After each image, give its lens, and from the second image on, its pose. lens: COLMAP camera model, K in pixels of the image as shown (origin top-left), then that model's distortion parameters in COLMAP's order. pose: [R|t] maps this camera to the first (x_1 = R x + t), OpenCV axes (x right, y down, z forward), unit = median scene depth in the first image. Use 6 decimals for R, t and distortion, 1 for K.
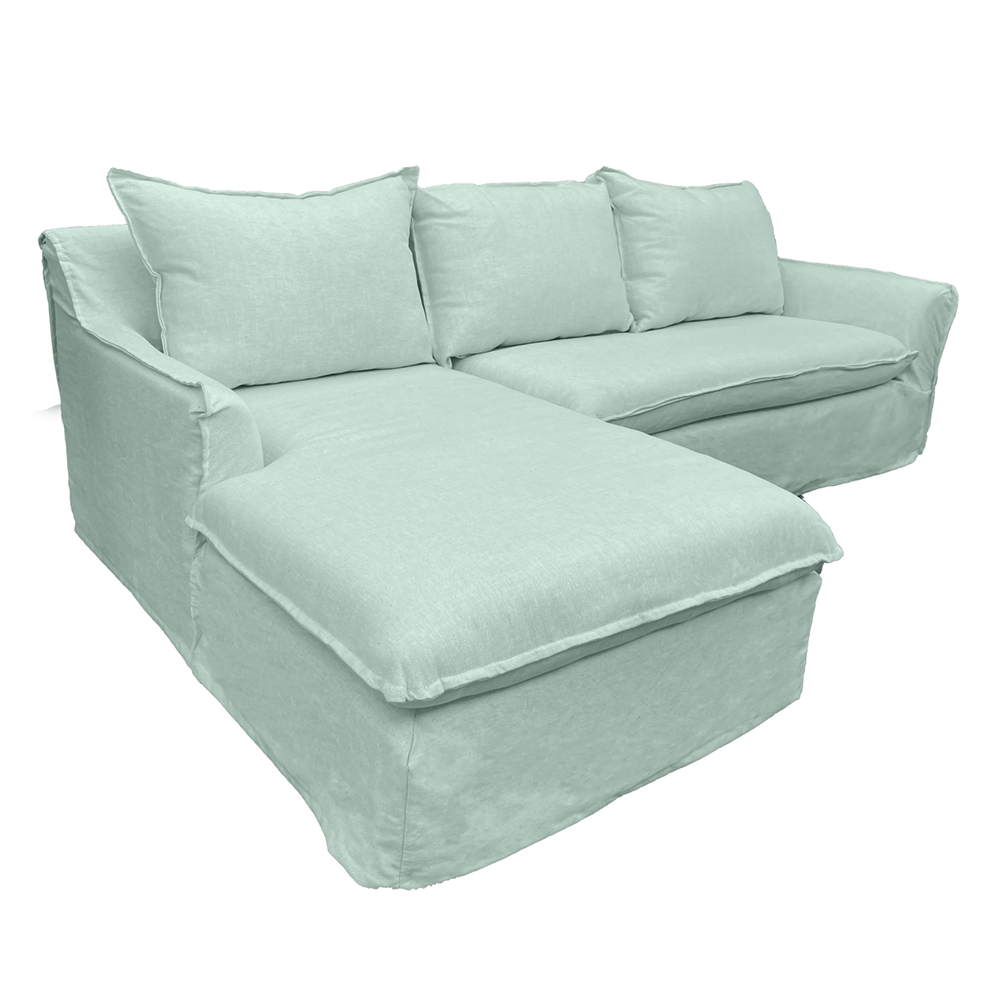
lens RADIAL K [[948.9, 0, 522.6], [0, 948.9, 451.1], [0, 0, 1]] dist [0.145577, -0.229095]
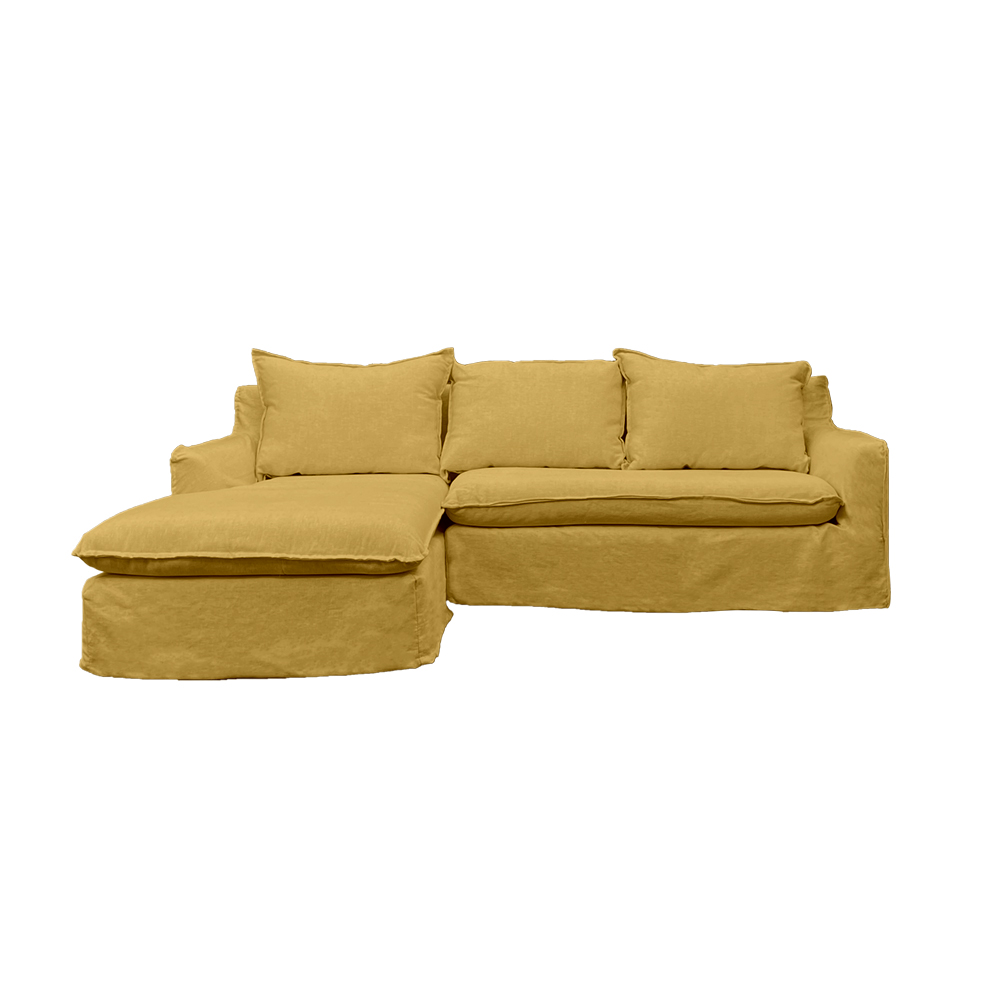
lens RADIAL K [[948.9, 0, 522.6], [0, 948.9, 451.1], [0, 0, 1]] dist [0.145577, -0.229095]
pose [[0.834653, 0.025727, -0.550175, 0.818322], [-0.151852, 0.970942, -0.184967, 0.121856], [0.529430, 0.237928, 0.814306, -0.123828]]
